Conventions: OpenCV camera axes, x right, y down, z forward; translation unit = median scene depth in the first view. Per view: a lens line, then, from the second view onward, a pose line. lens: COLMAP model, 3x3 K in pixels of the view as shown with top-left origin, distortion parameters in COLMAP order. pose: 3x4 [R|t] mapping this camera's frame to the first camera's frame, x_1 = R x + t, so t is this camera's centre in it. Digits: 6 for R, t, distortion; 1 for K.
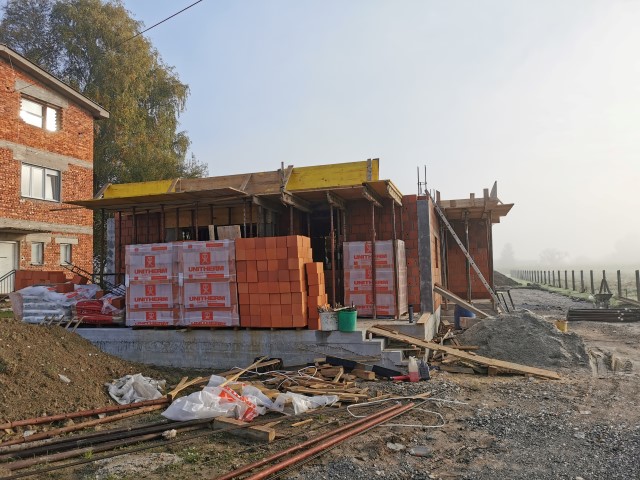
lens RADIAL K [[503.6, 0, 320.0], [0, 503.6, 240.0], [0, 0, 1]] dist [0.003750, 0.001675]
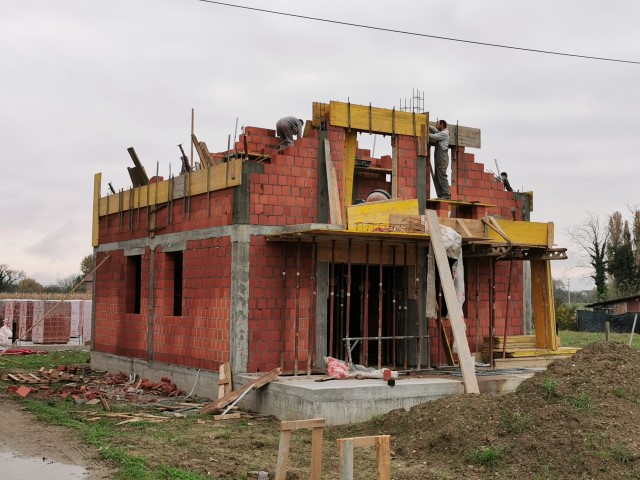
lens RADIAL K [[858.7, 0, 320.0], [0, 858.7, 240.0], [0, 0, 1]] dist [0.012248, -0.000191]
pose [[0.669032, 0.082652, 0.738624, -1.275242], [-0.081258, 0.995974, -0.037847, -0.006074], [-0.738778, -0.034699, 0.673055, 0.069341]]
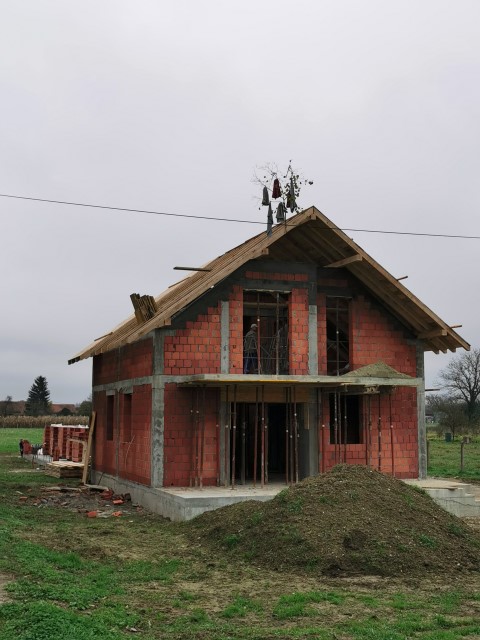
lens RADIAL K [[868.3, 0, 240.0], [0, 868.3, 320.0], [0, 0, 1]] dist [-0.040196, -0.066924]
pose [[0.819597, 0.089135, 0.565965, -1.268542], [-0.063690, 0.995876, -0.064610, -0.075741], [-0.569390, 0.016908, 0.821894, -0.499233]]
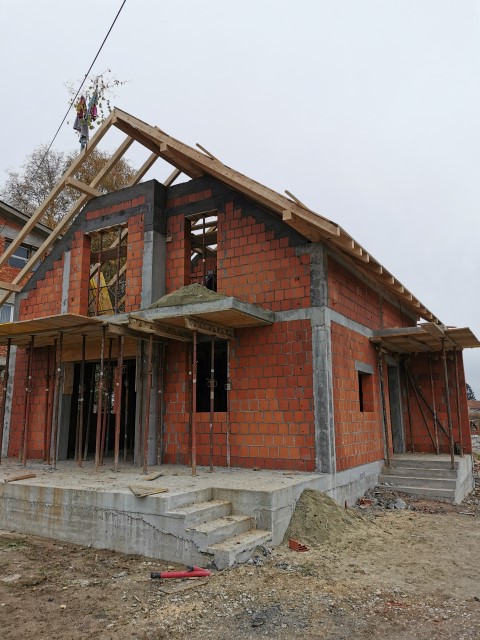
lens RADIAL K [[503.6, 0, 226.7], [0, 503.6, 319.7], [0, 0, 1]] dist [0.003750, 0.001675]
pose [[0.964783, -0.028287, -0.261520, 0.232019], [-0.000744, 0.993904, -0.110248, 0.000575], [0.263044, 0.106560, 0.958881, 0.177848]]
